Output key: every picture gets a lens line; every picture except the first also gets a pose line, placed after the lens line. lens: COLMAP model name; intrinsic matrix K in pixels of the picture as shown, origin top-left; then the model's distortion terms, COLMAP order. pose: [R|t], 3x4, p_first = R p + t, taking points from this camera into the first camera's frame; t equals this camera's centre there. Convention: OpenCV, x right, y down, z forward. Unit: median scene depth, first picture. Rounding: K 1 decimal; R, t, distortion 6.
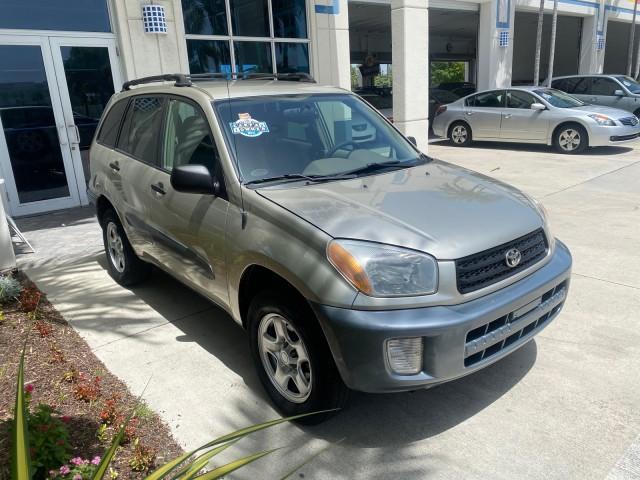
lens RADIAL K [[490.7, 0, 321.9], [0, 490.7, 238.8], [0, 0, 1]] dist [0.011230, -0.006715]
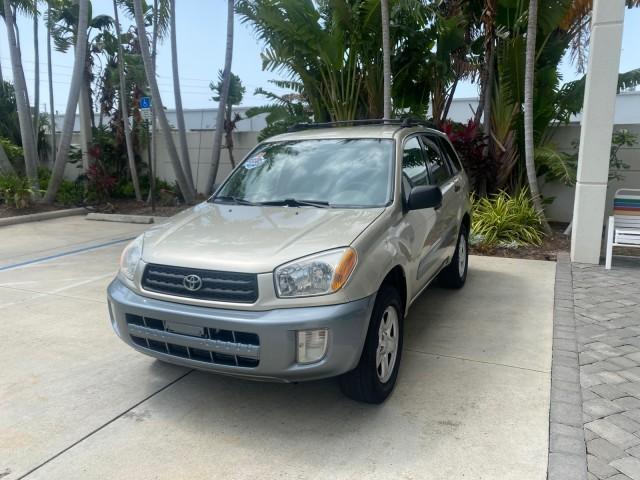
lens RADIAL K [[490.7, 0, 321.9], [0, 490.7, 238.8], [0, 0, 1]] dist [0.011230, -0.006715]
pose [[0.420900, 0.191369, -0.886691, 1.492250], [-0.251742, 0.963740, 0.088500, -0.234590], [0.871475, 0.185968, 0.453814, 0.716546]]
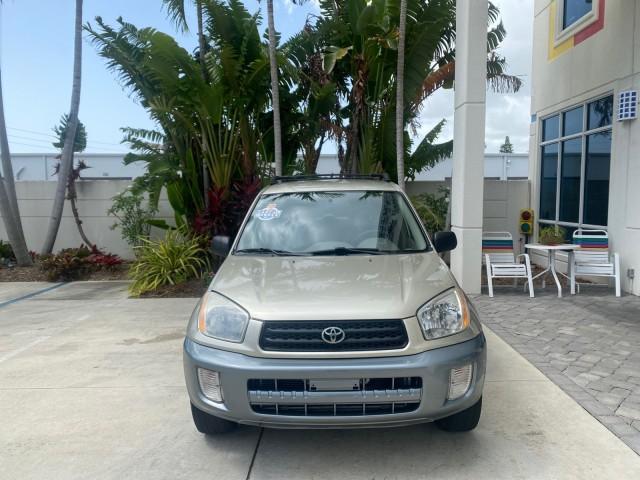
lens RADIAL K [[490.7, 0, 321.9], [0, 490.7, 238.8], [0, 0, 1]] dist [0.011230, -0.006715]
pose [[0.759124, 0.078592, -0.646185, 1.059899], [-0.192416, 0.975417, -0.107412, -0.050559], [0.621858, 0.205875, 0.755585, 0.096008]]
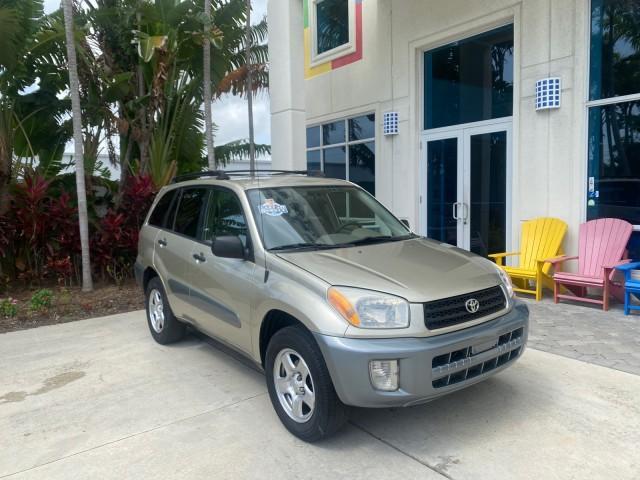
lens RADIAL K [[490.7, 0, 321.9], [0, 490.7, 238.8], [0, 0, 1]] dist [0.011230, -0.006715]
pose [[0.998960, 0.008669, -0.044762, 0.050066], [-0.016933, 0.982080, -0.187700, 0.113161], [0.042333, 0.188263, 0.981206, -0.313496]]
